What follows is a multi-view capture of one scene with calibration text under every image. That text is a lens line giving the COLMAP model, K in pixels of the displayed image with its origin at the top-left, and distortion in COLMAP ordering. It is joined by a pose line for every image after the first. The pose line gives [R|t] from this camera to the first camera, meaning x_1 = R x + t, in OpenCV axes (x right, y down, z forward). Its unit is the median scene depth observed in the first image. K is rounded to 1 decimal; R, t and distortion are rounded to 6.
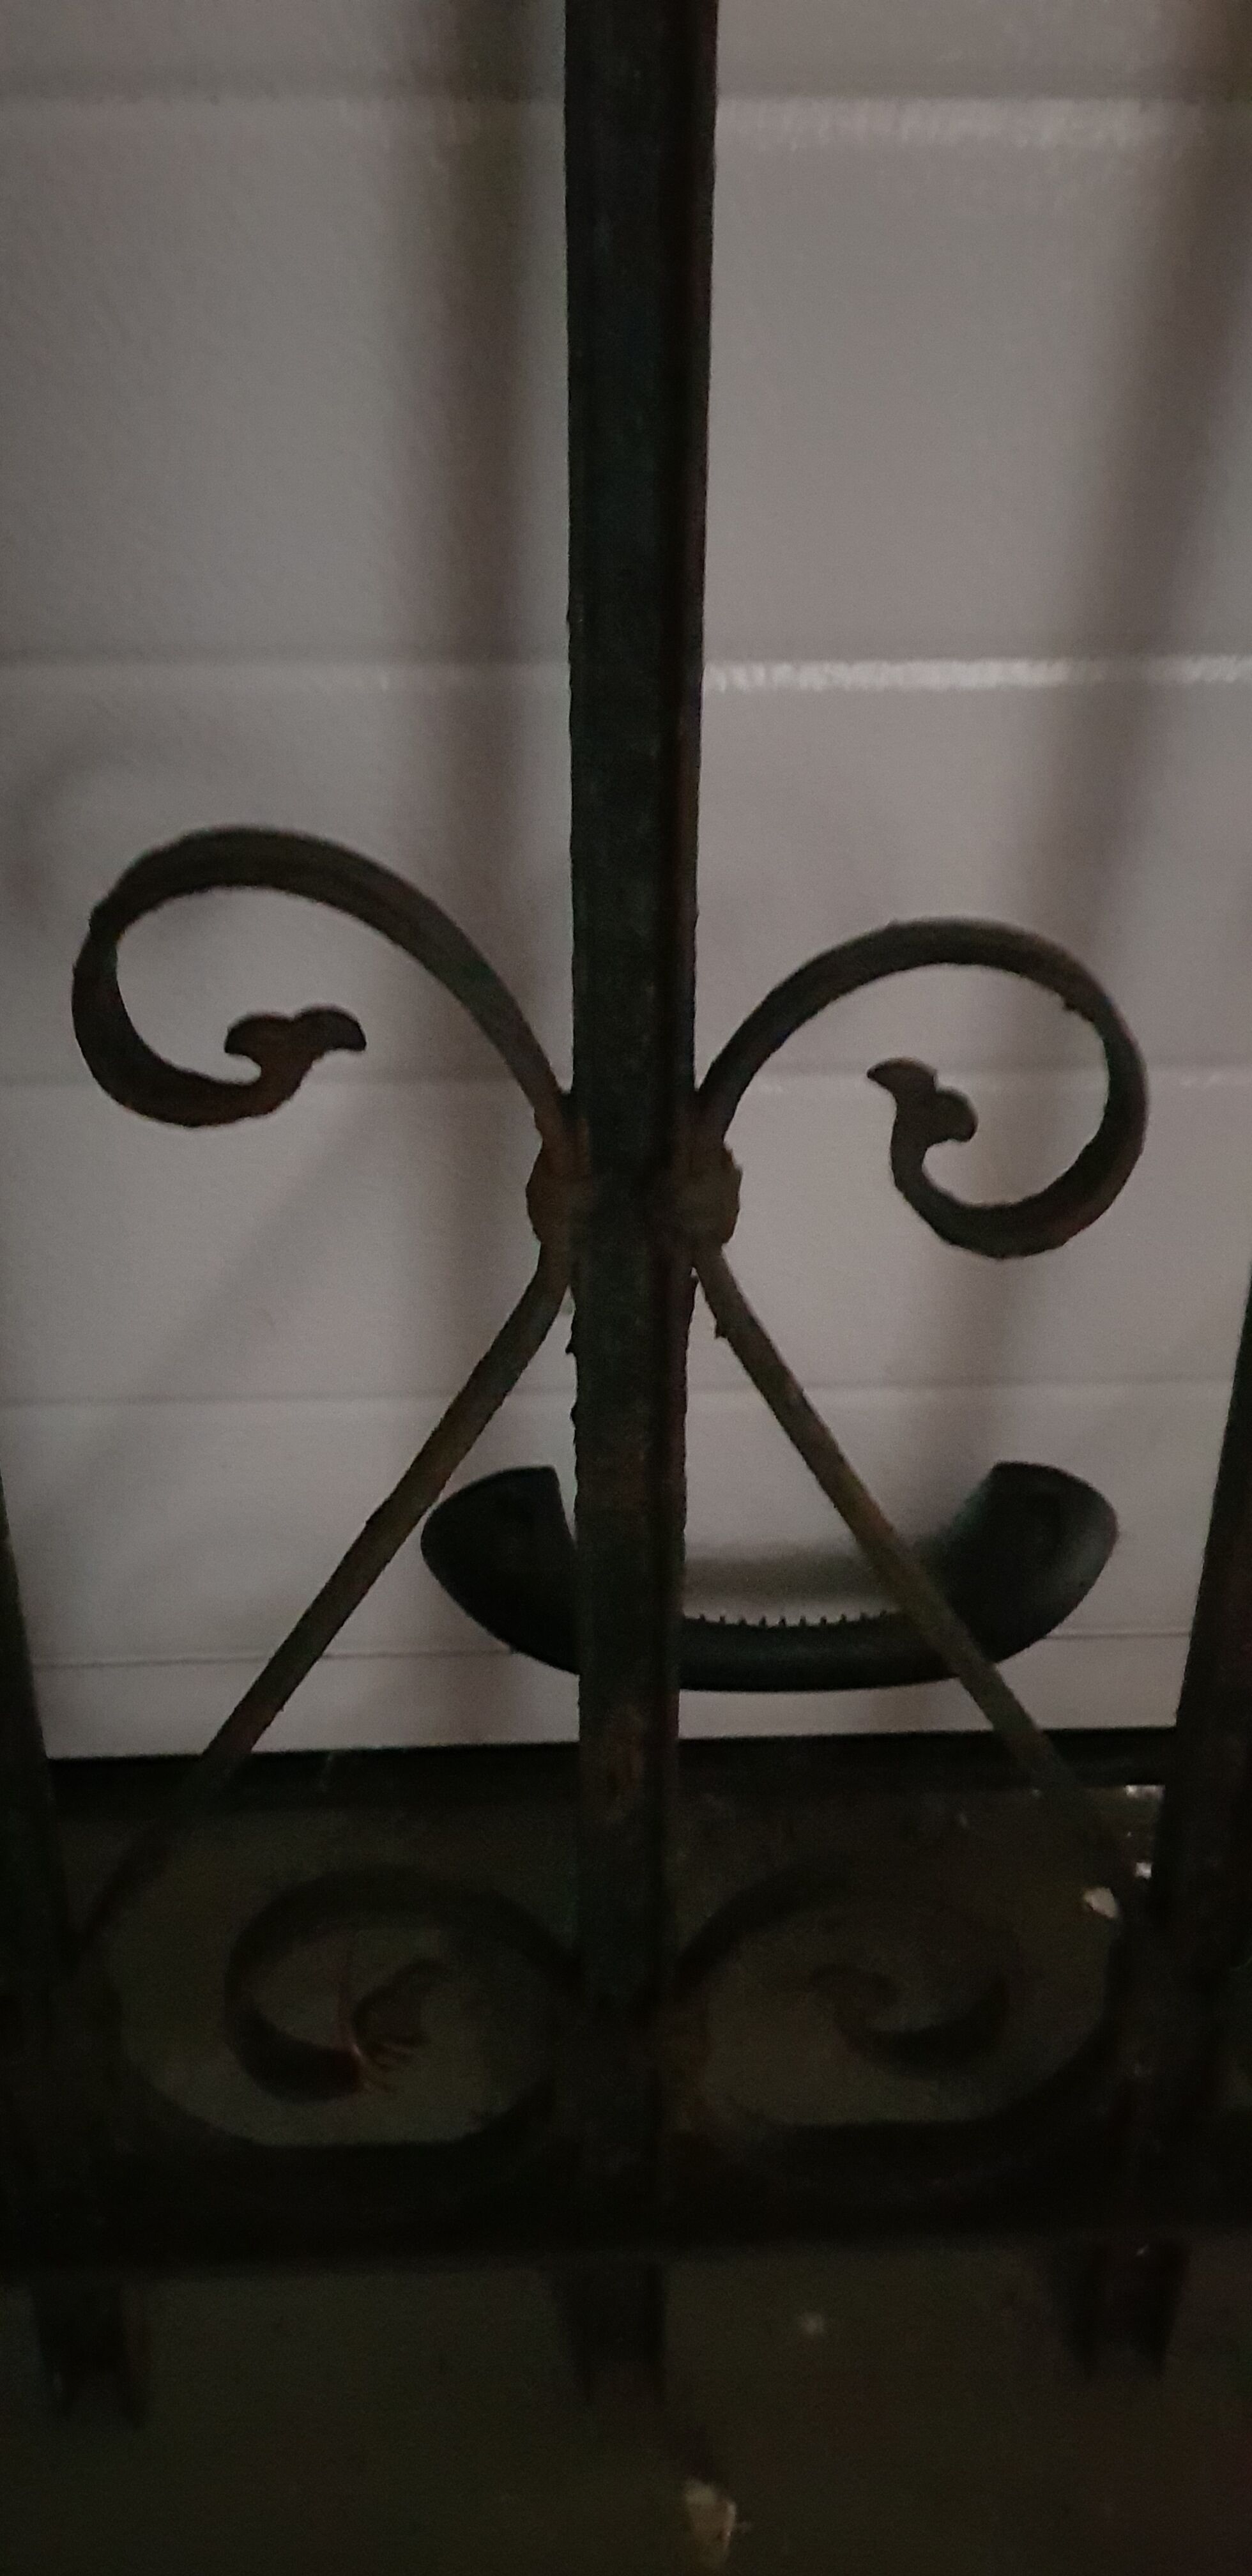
lens RADIAL K [[1790.1, 0, 626.0], [0, 1790.1, 1288.0], [0, 0, 1]] dist [-0.000003, -0.000593]
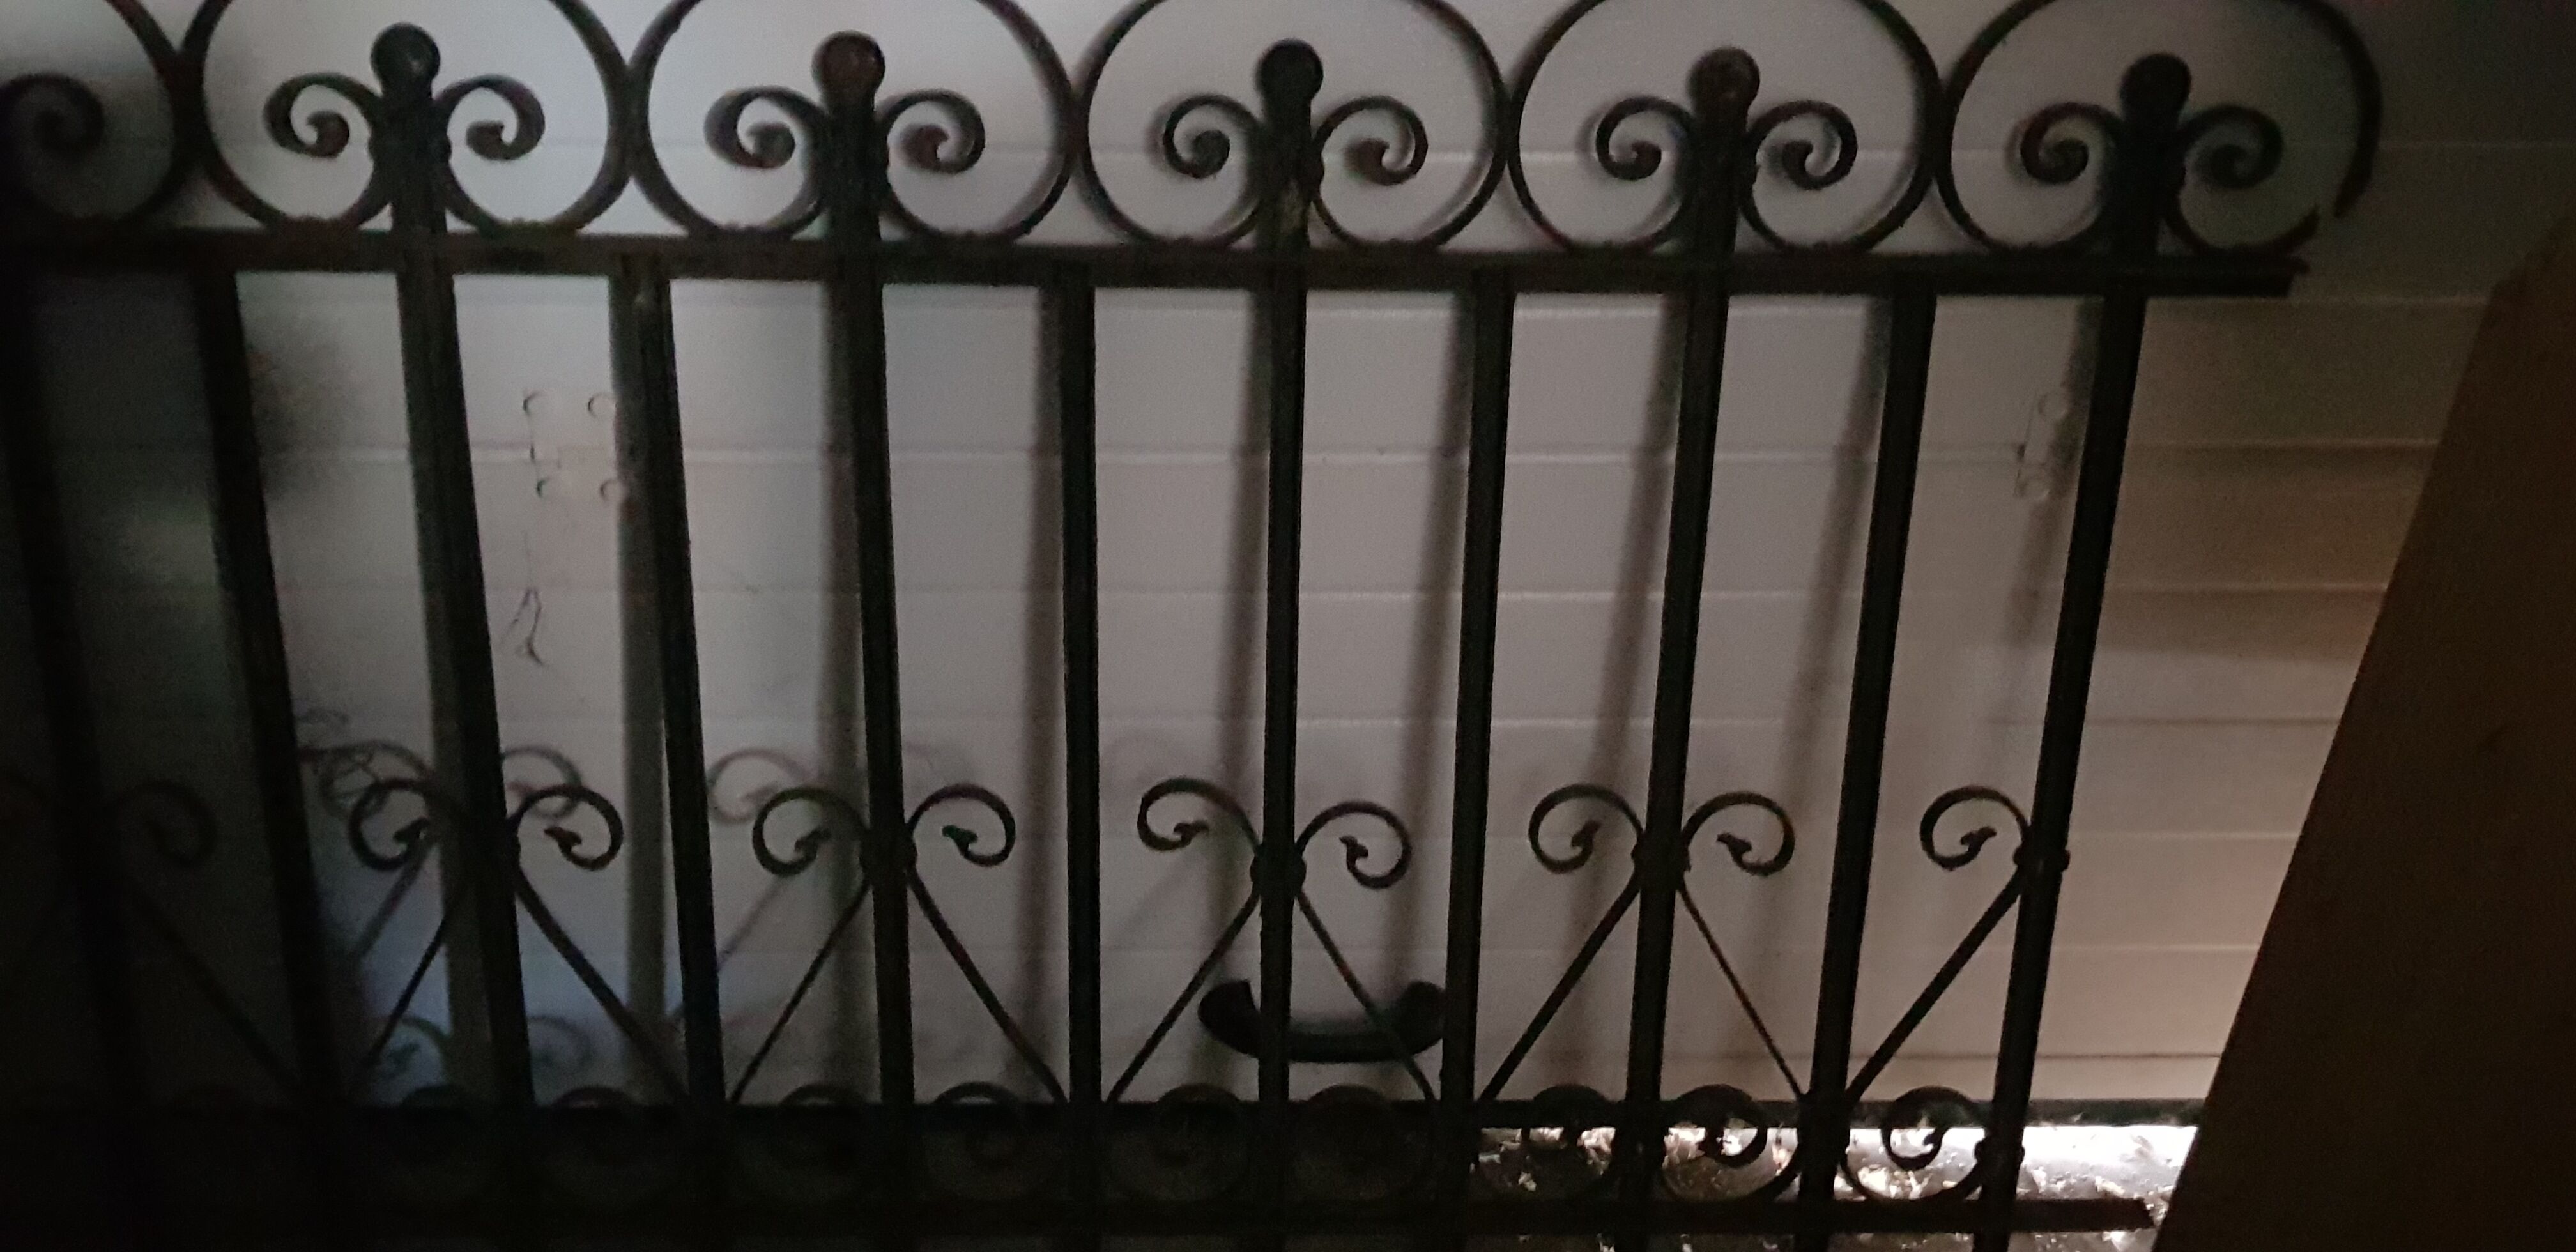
lens RADIAL K [[1775.2, 0, 1288.0], [0, 1775.2, 626.0], [0, 0, 1]] dist [0.001092, -0.004572]
pose [[0.999758, 0.010604, 0.019257, -0.051696], [-0.006208, 0.976503, -0.215416, 0.242567], [-0.021089, 0.215245, 0.976332, -2.700728]]
